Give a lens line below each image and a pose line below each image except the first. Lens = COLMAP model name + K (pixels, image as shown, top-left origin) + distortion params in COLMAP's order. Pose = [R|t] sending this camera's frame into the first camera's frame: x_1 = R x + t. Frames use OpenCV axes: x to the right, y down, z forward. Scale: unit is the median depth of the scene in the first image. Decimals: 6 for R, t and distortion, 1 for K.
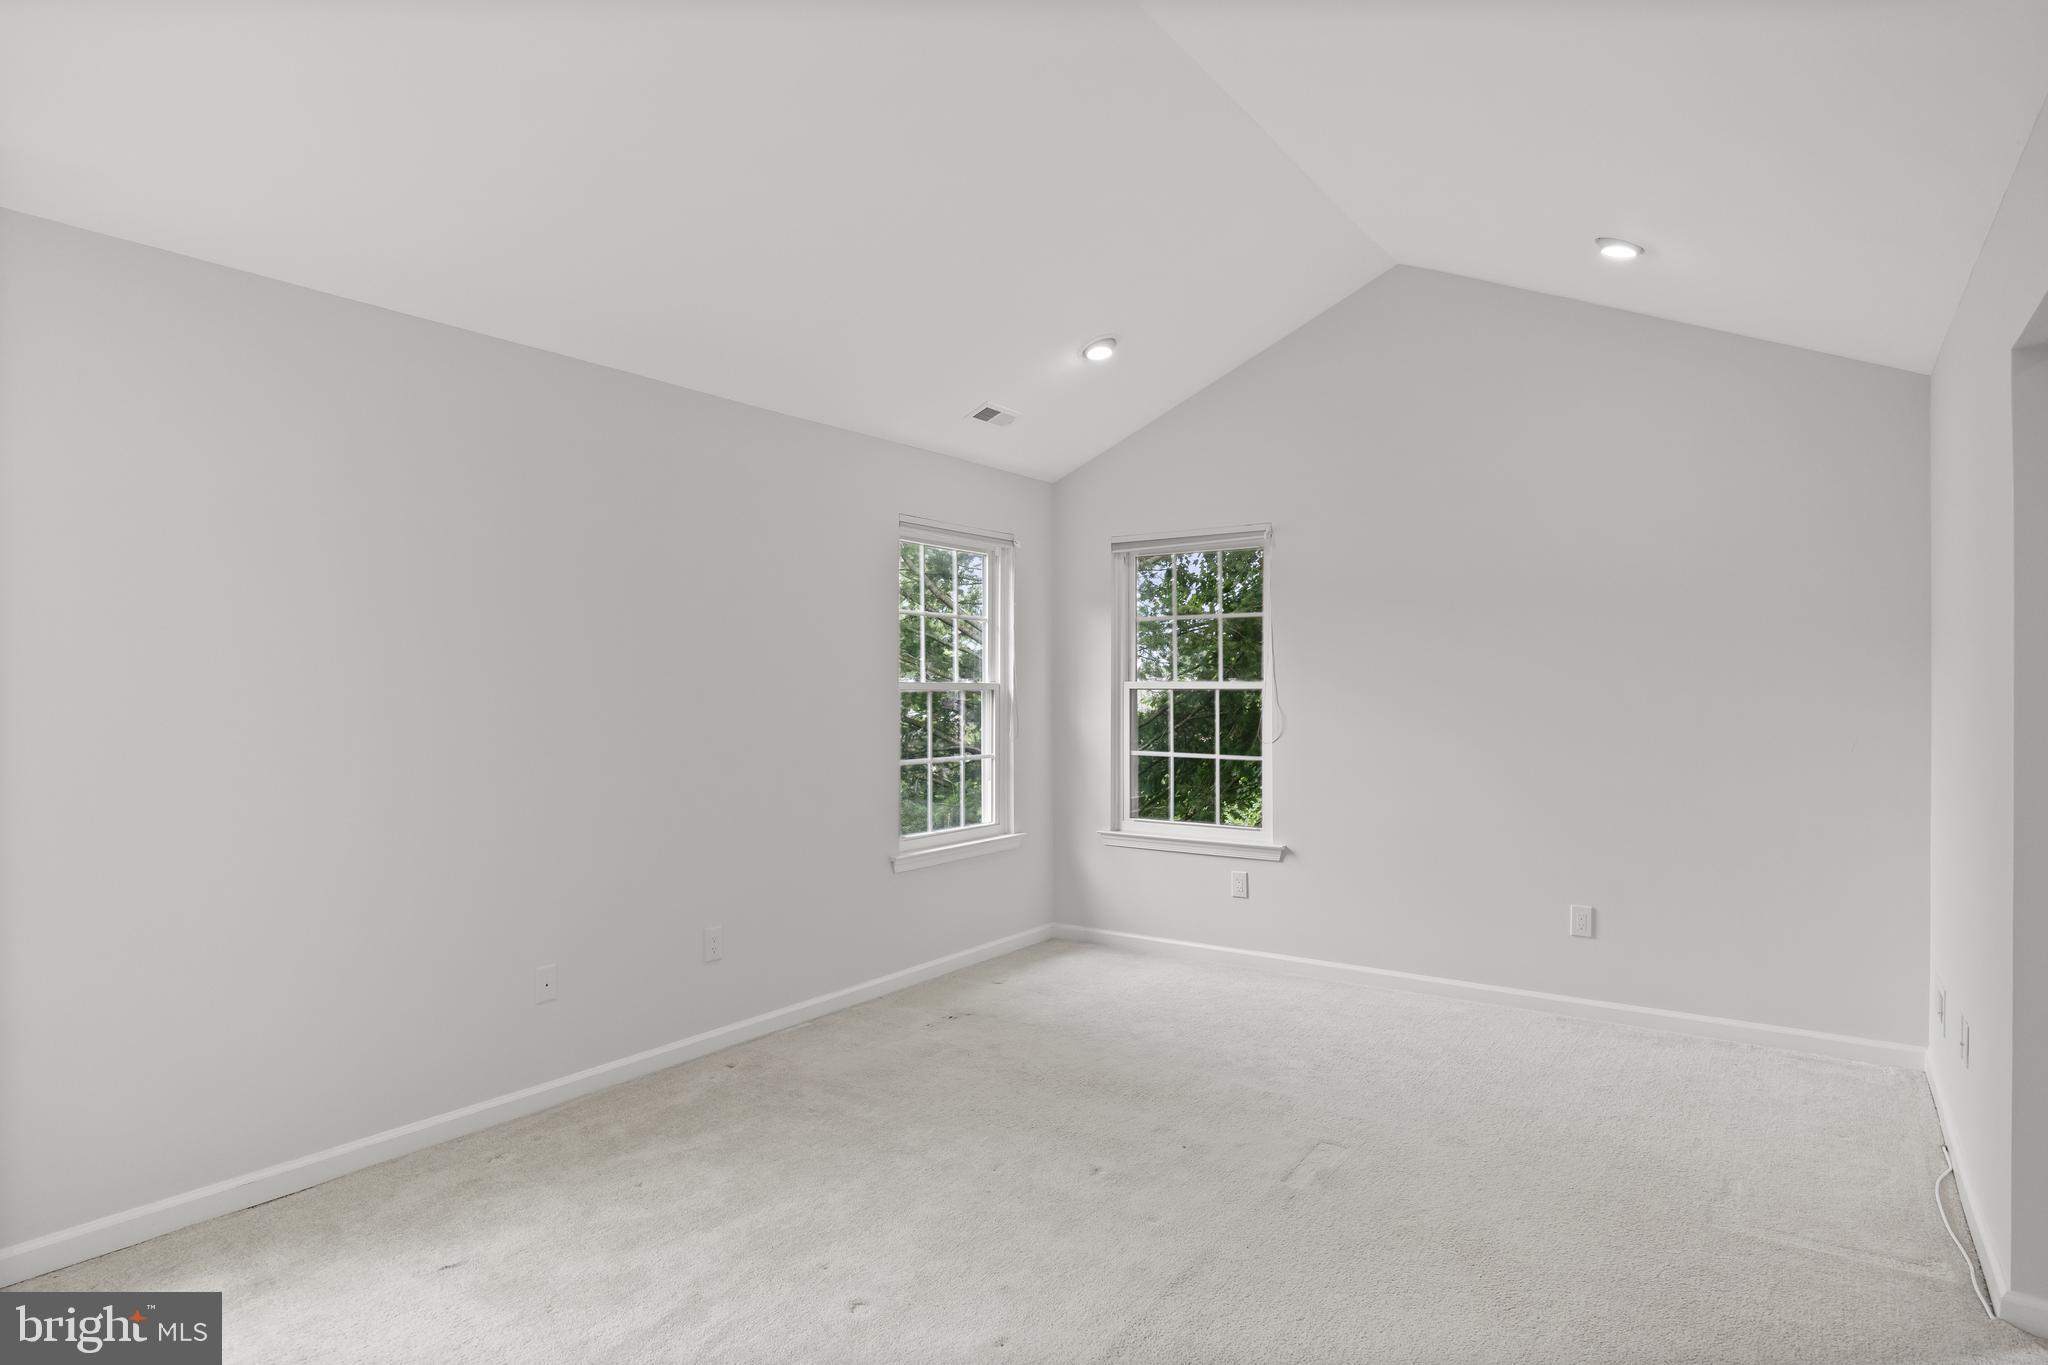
lens RADIAL K [[1152.7, 0, 1030.0], [0, 1152.7, 671.8], [0, 0, 1]] dist [-0.002716, -0.001060]
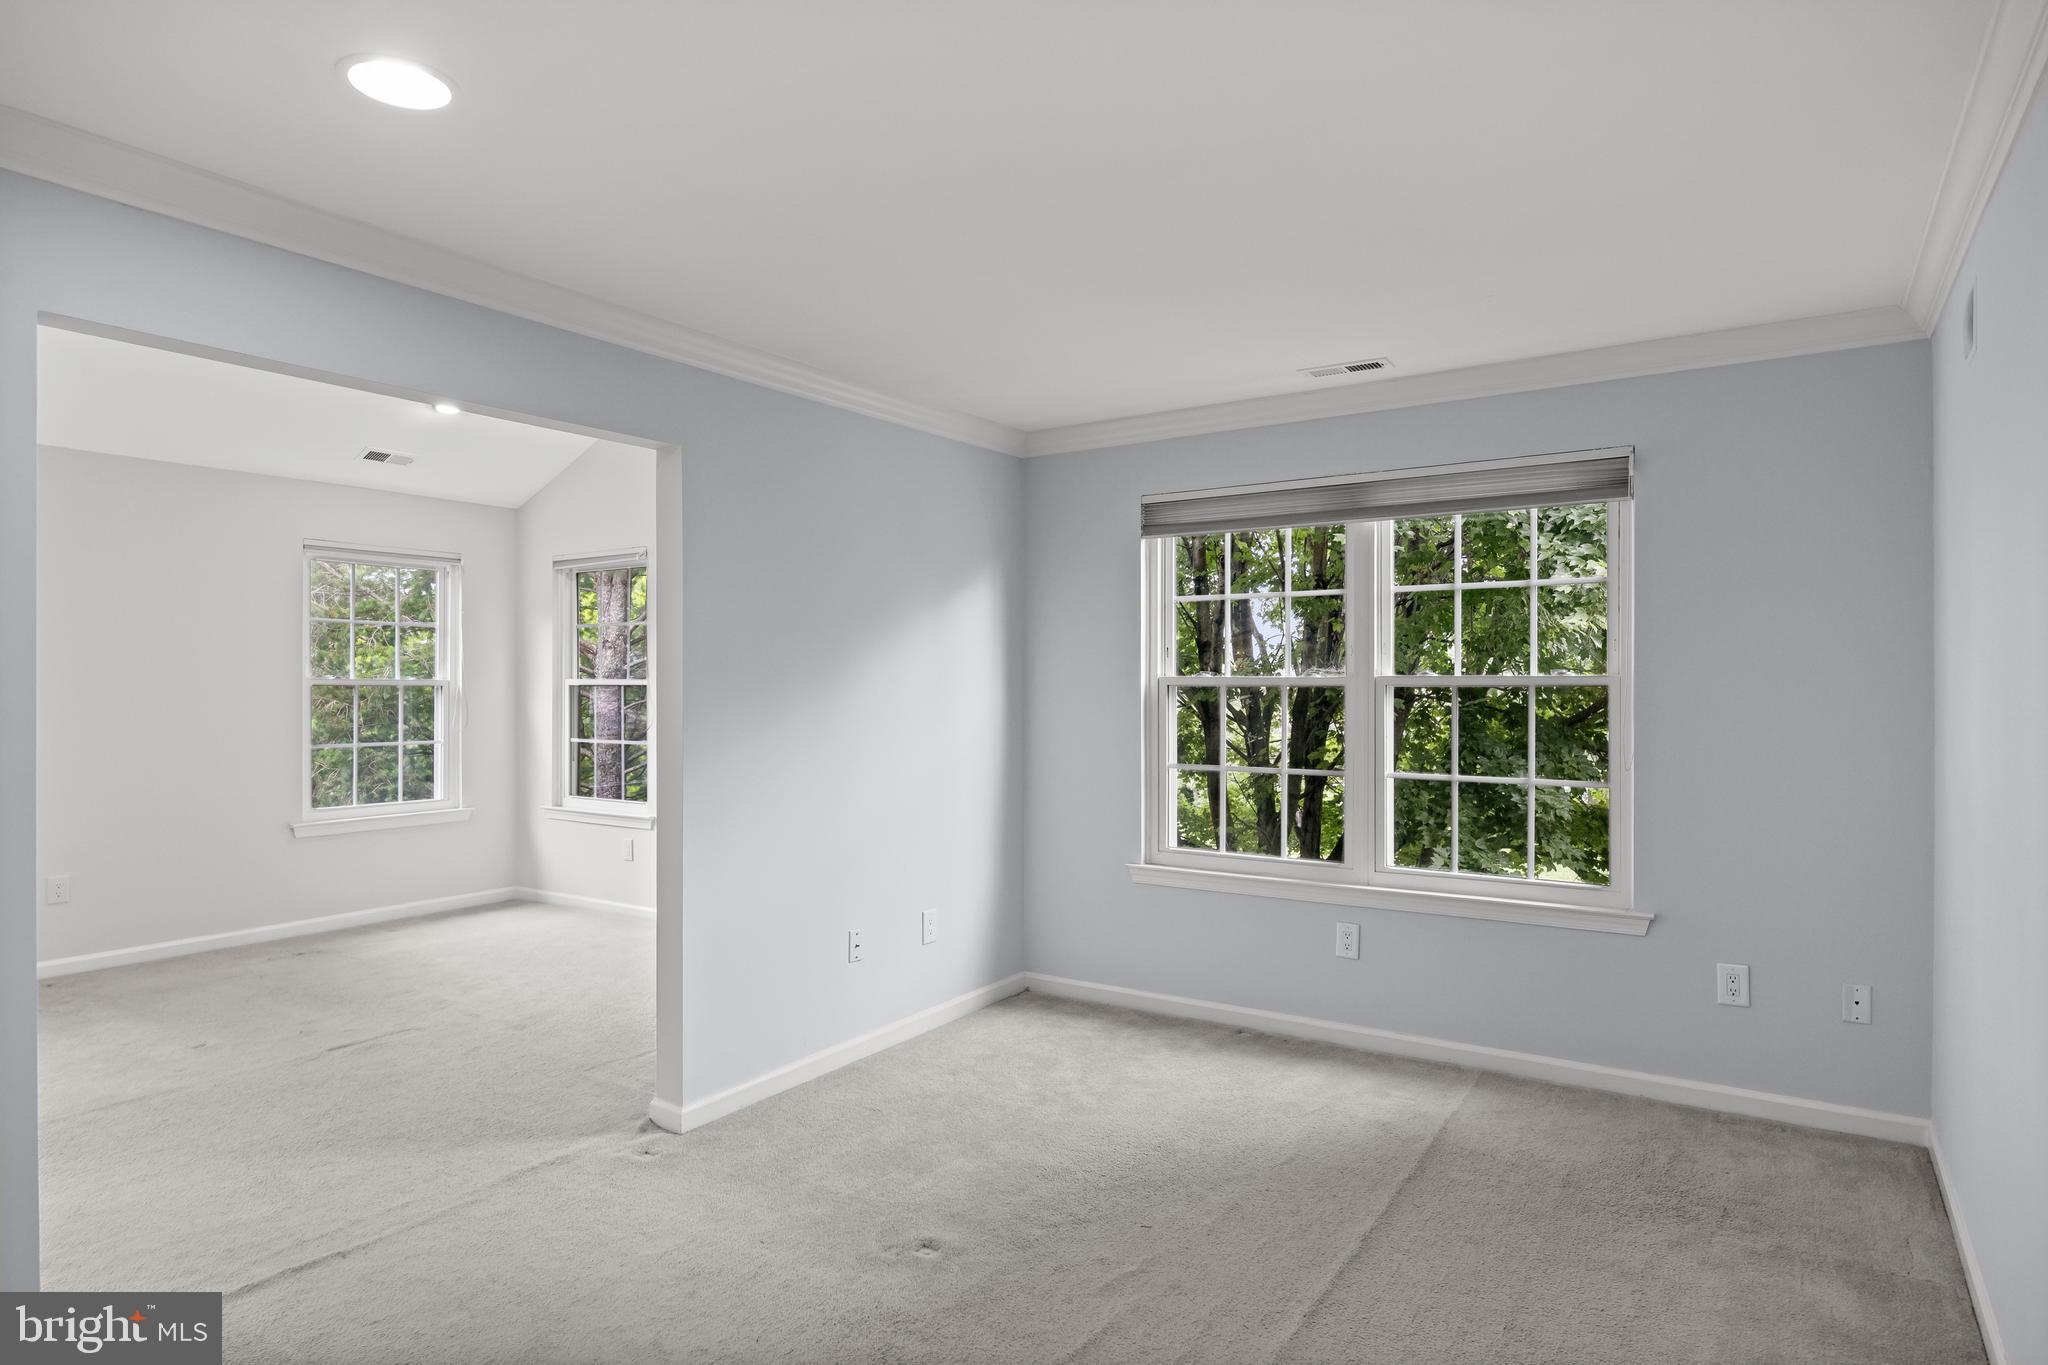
lens RADIAL K [[1152.7, 0, 1032.5], [0, 1152.7, 687.4], [0, 0, 1]] dist [-0.002716, -0.001060]
pose [[0.999889, -0.004073, -0.014305, 0.581346], [0.004112, 0.999988, 0.002703, 0.015339], [0.014294, -0.002762, 0.999894, -0.168739]]
